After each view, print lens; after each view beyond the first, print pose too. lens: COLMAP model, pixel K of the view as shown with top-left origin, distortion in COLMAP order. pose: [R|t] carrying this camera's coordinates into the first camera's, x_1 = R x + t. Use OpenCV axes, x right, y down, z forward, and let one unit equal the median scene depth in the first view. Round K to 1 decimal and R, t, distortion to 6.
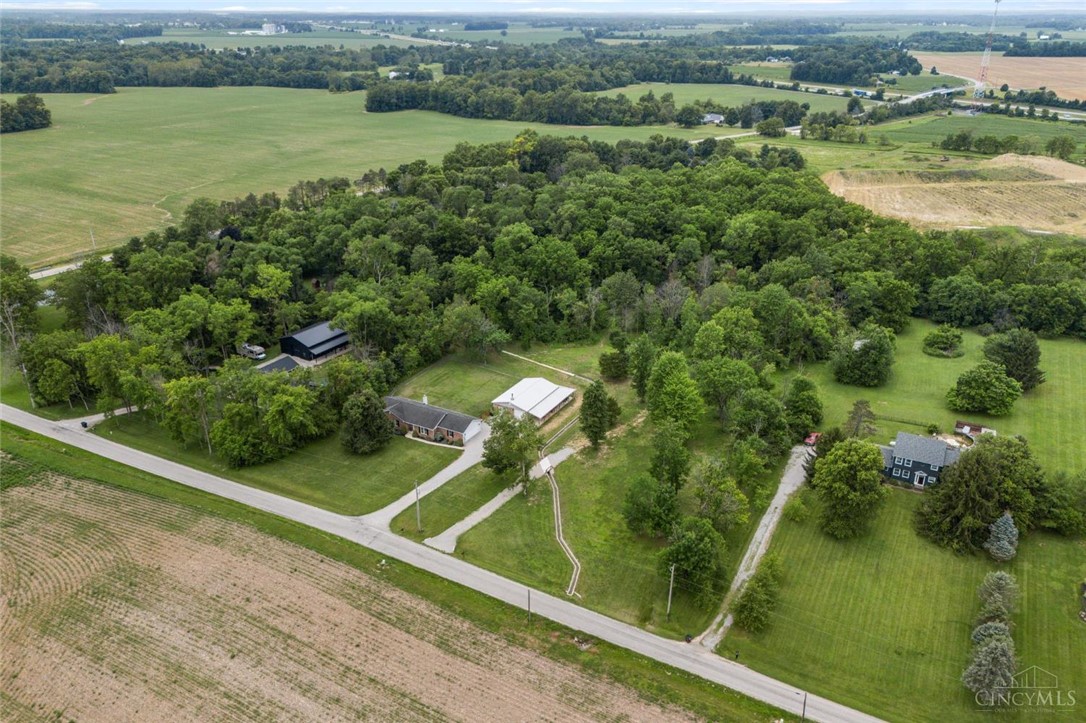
lens RADIAL K [[796.6, 0, 550.3], [0, 796.6, 366.3], [0, 0, 1]] dist [0.049309, -0.038201]
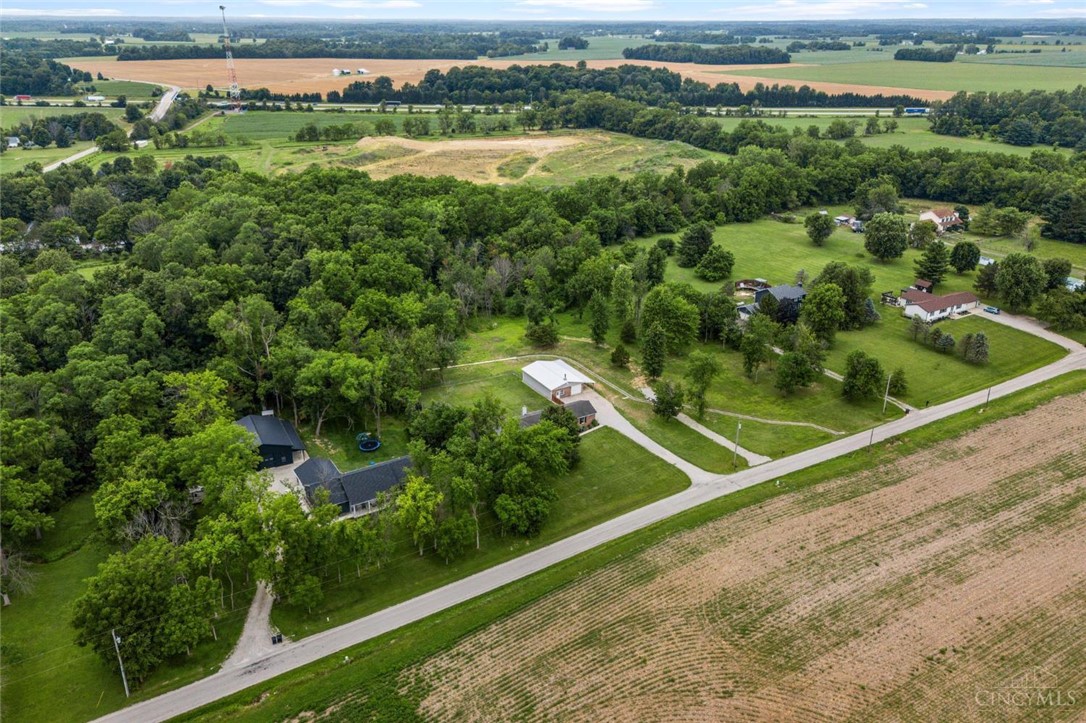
lens RADIAL K [[796.6, 0, 546.1], [0, 796.6, 359.7], [0, 0, 1]] dist [0.049309, -0.038201]
pose [[0.509890, -0.337623, 0.791216, -0.262032], [0.347681, 0.922175, 0.169446, -0.050325], [-0.786848, 0.188692, 0.587593, 0.113180]]
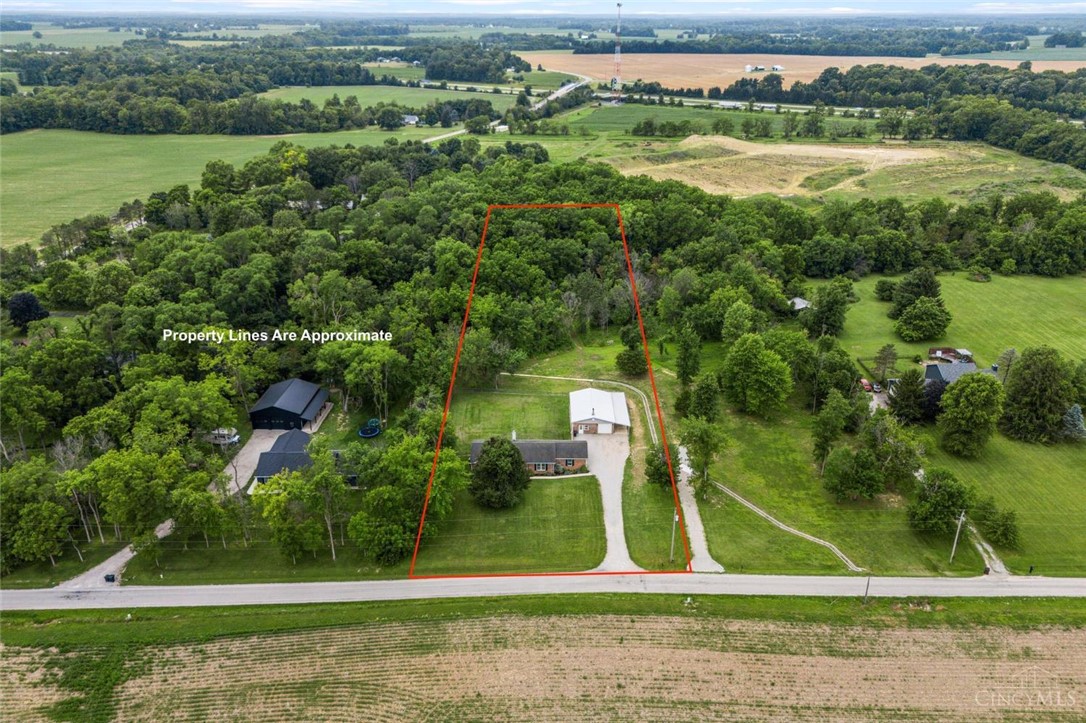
lens RADIAL K [[796.6, 0, 551.6], [0, 796.6, 363.8], [0, 0, 1]] dist [0.049309, -0.038201]
pose [[0.874693, -0.194505, 0.443937, -0.148123], [0.196229, 0.979633, 0.042580, -0.020151], [-0.443177, 0.049869, 0.895046, 0.046318]]
